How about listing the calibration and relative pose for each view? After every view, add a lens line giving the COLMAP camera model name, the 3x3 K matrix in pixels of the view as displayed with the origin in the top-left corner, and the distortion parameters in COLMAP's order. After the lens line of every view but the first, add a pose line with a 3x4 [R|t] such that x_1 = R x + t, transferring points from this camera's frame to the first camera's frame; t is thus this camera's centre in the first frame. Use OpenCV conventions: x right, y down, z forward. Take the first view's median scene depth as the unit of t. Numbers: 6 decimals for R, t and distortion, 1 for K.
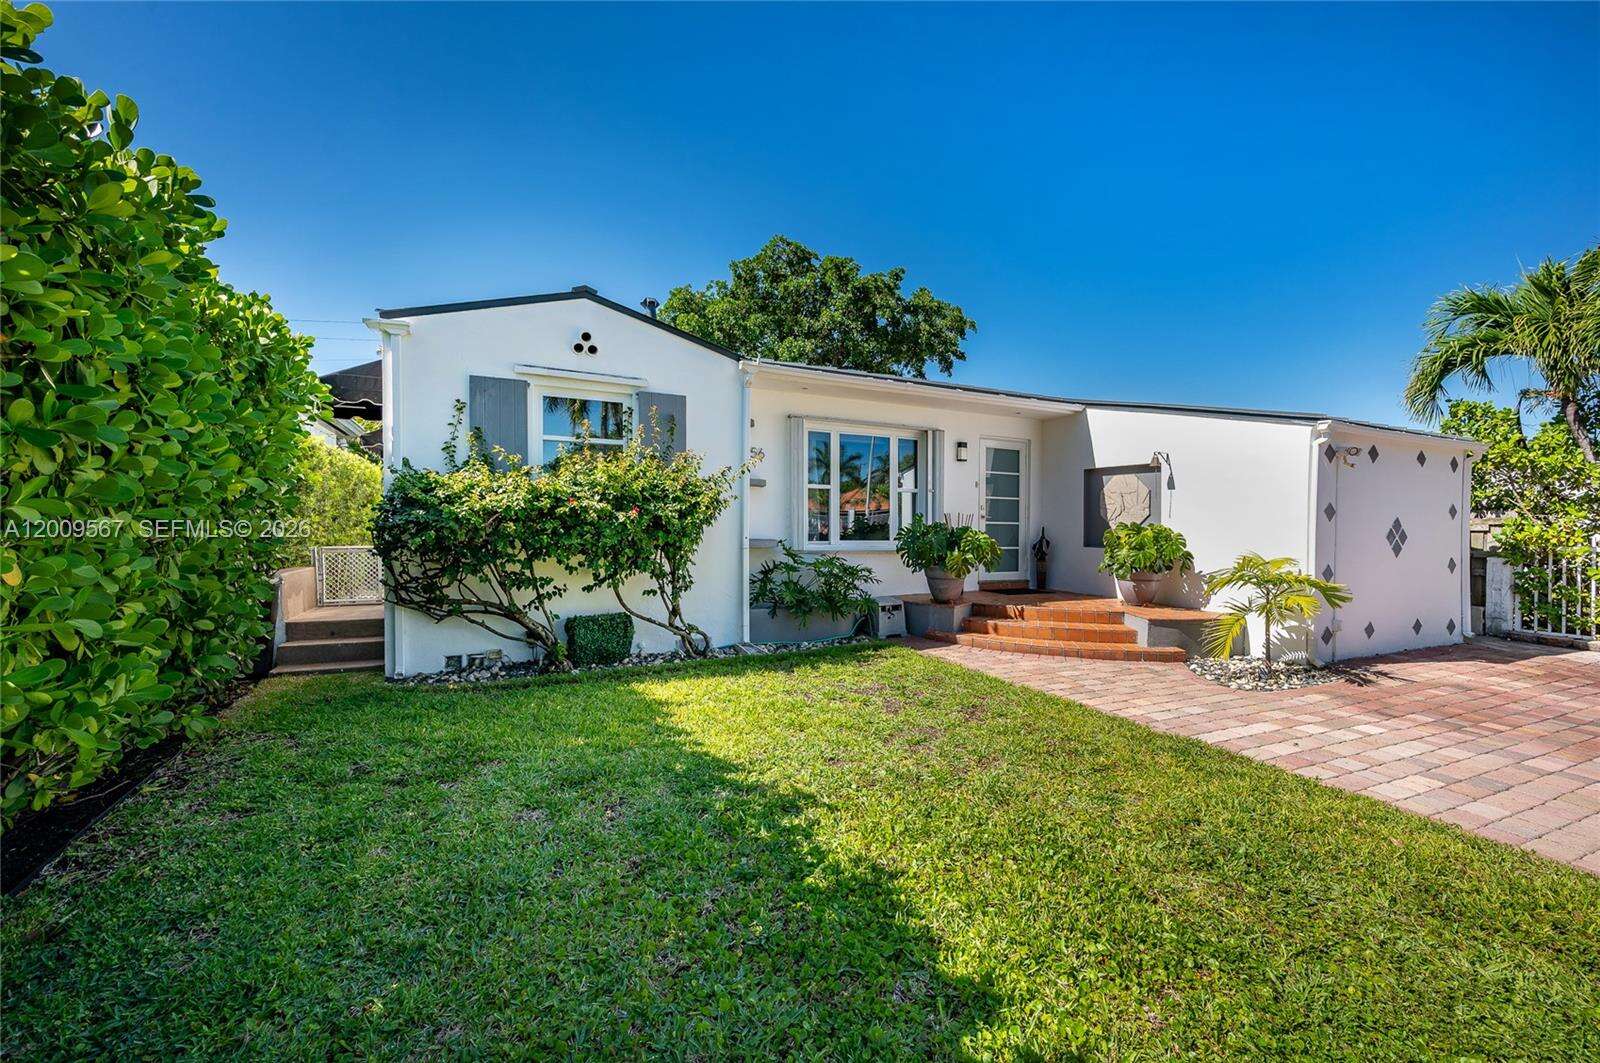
lens RADIAL K [[654.6, 0, 787.5], [0, 654.6, 497.2], [0, 0, 1]] dist [-0.000892, 0.001134]
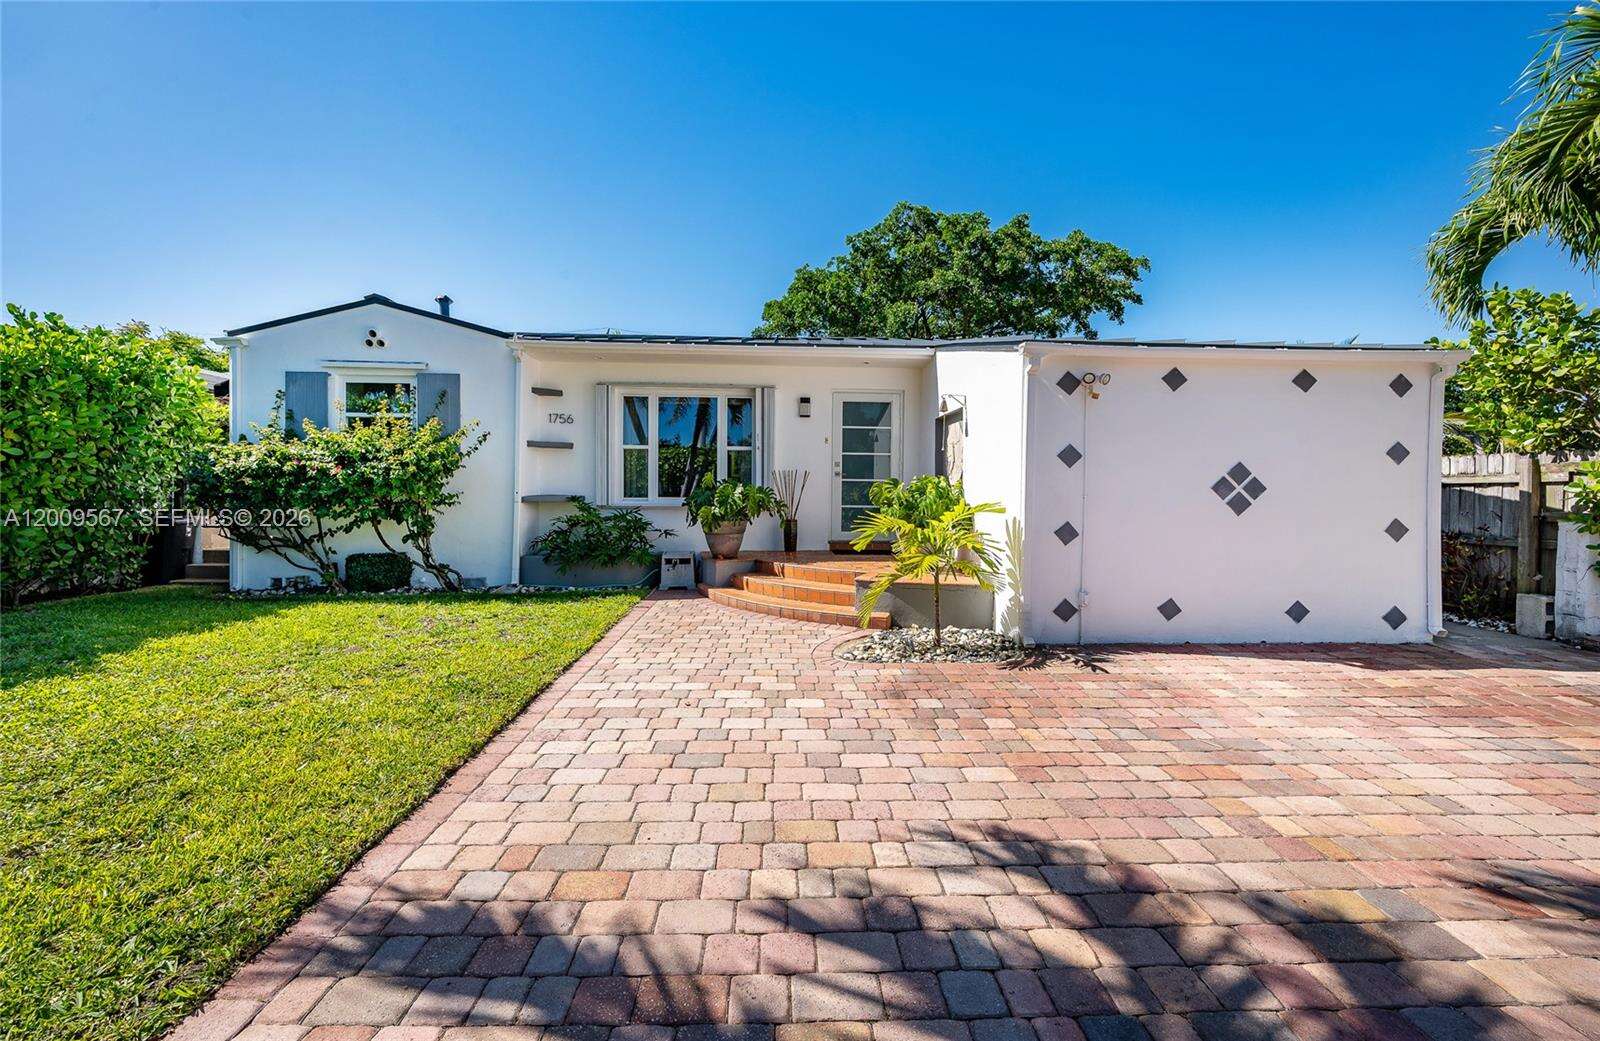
lens RADIAL K [[649.0, 0, 797.8], [0, 649.0, 471.2], [0, 0, 1]] dist [0.018319, 0.000391]
pose [[0.920057, -0.026261, -0.390903, 0.851678], [0.024179, 0.999655, -0.010249, 0.046990], [0.391038, -0.000022, 0.920375, 0.162684]]
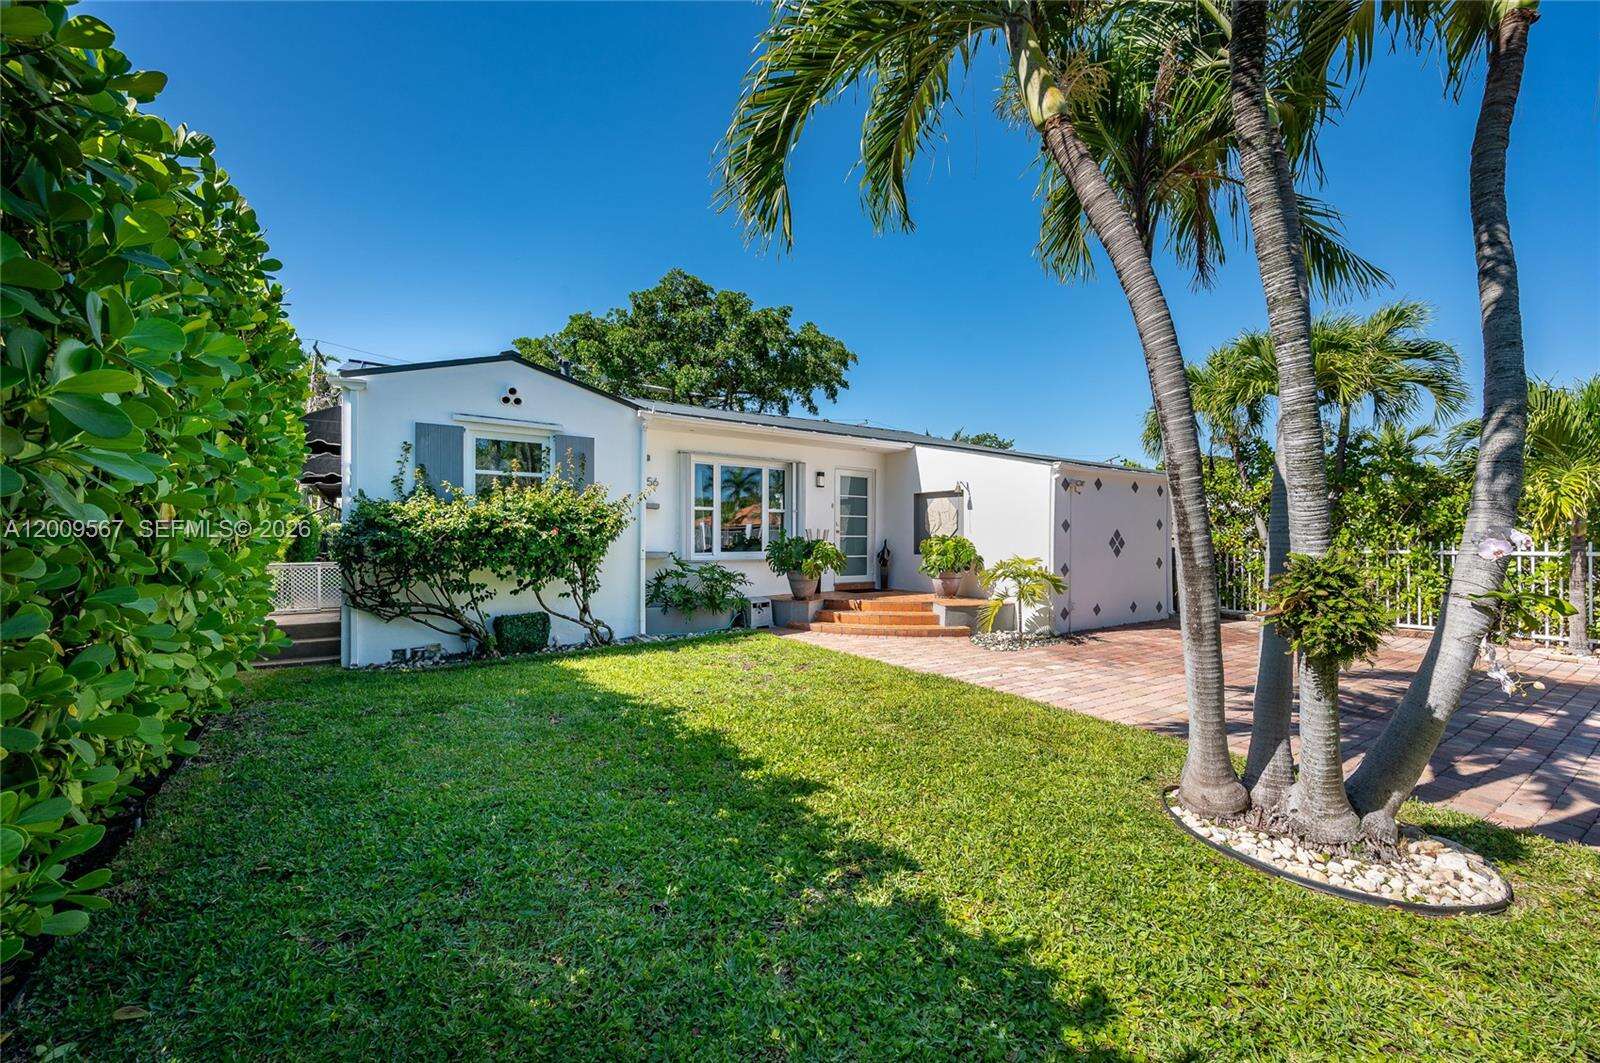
lens RADIAL K [[654.6, 0, 799.7], [0, 654.6, 490.6], [0, 0, 1]] dist [-0.000892, 0.001134]
pose [[0.985823, 0.000316, 0.167789, 0.023341], [0.005113, 0.999477, -0.031924, -0.011758], [-0.167712, 0.032329, 0.985306, -0.306338]]
